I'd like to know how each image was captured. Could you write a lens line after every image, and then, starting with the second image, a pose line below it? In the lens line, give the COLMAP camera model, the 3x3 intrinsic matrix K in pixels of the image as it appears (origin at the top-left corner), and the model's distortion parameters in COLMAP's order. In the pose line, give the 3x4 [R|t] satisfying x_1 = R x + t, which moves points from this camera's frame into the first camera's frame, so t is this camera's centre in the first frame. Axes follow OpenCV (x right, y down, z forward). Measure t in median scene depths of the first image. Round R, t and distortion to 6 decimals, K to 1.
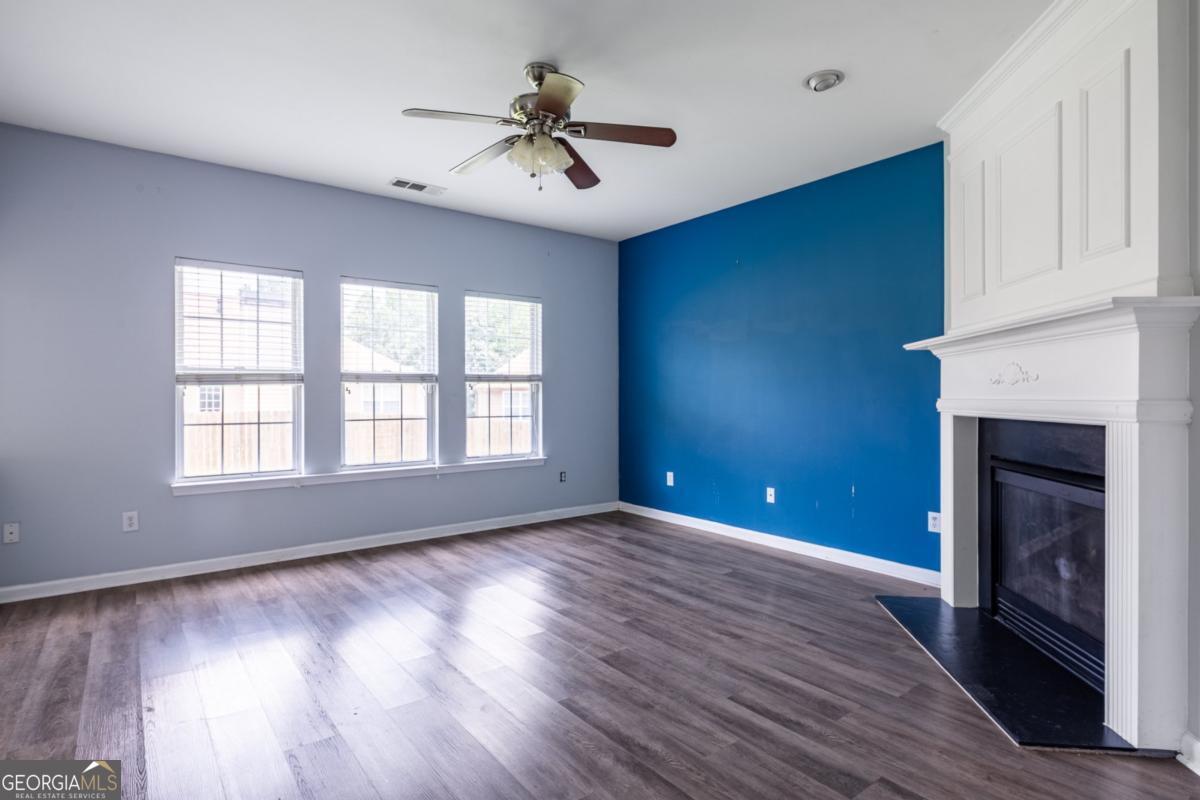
lens RADIAL K [[622.0, 0, 603.1], [0, 622.0, 399.8], [0, 0, 1]] dist [-0.000592, -0.000620]
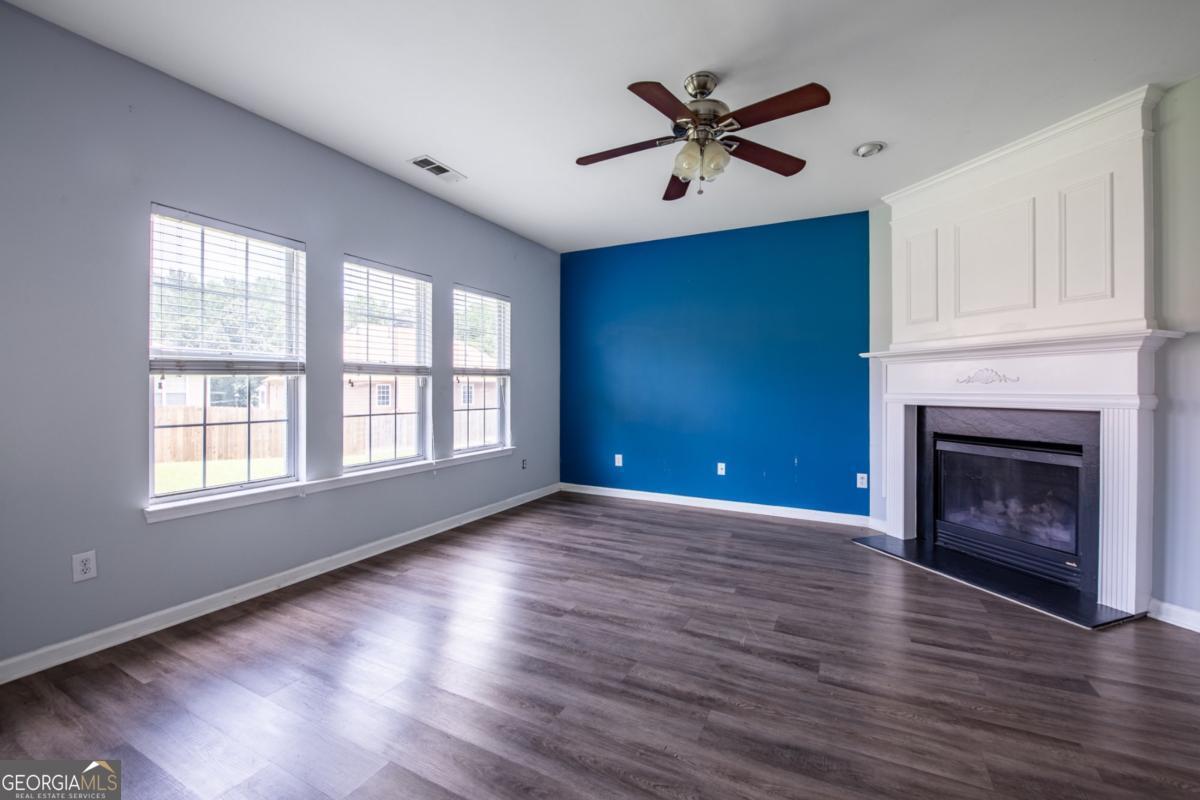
lens RADIAL K [[492.7, 0, 613.1], [0, 492.7, 392.2], [0, 0, 1]] dist [-0.020296, 0.000062]
pose [[0.900956, 0.000906, 0.433910, -0.391604], [-0.001242, 0.999999, 0.000491, -0.002654], [-0.433909, -0.000981, 0.900956, 0.213741]]
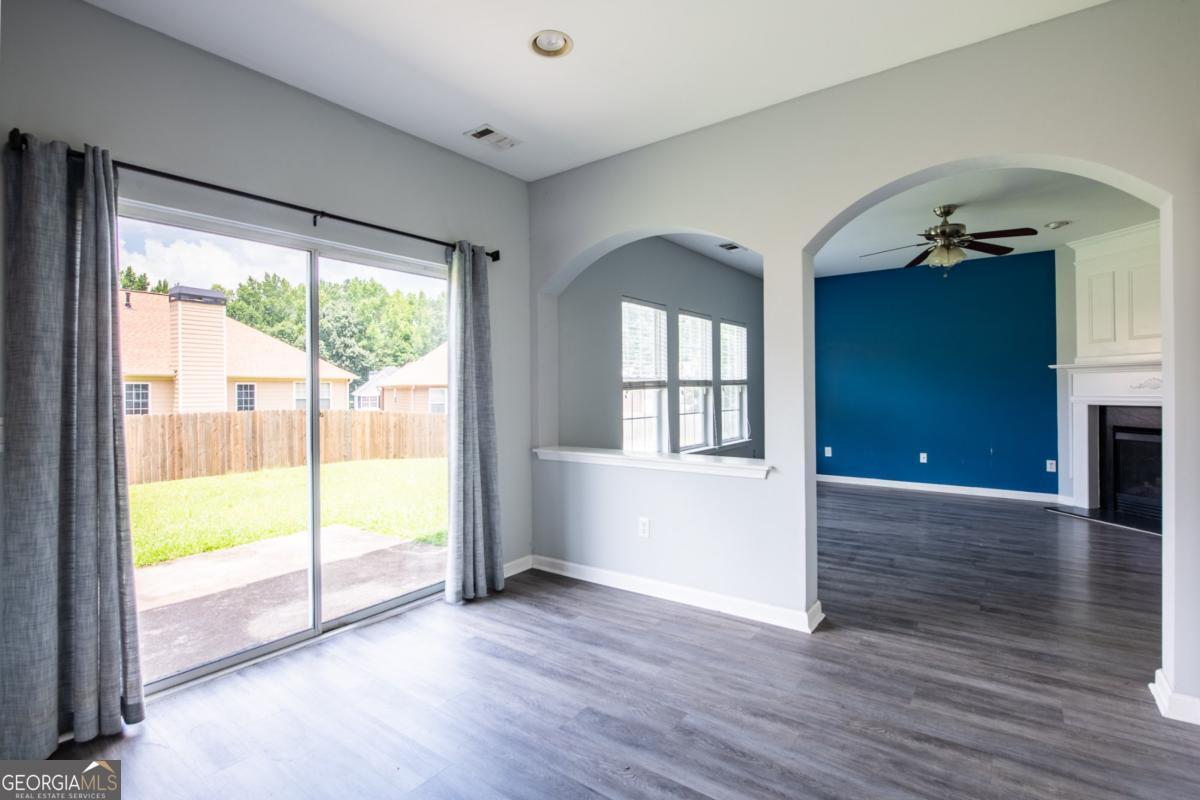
lens RADIAL K [[579.5, 0, 599.0], [0, 579.5, 392.4], [0, 0, 1]] dist [-0.016254, -0.000387]
pose [[0.963427, -0.006974, 0.267881, -0.973450], [0.008105, 0.999962, -0.003115, -0.014224], [-0.267849, 0.005172, 0.963447, -0.188373]]
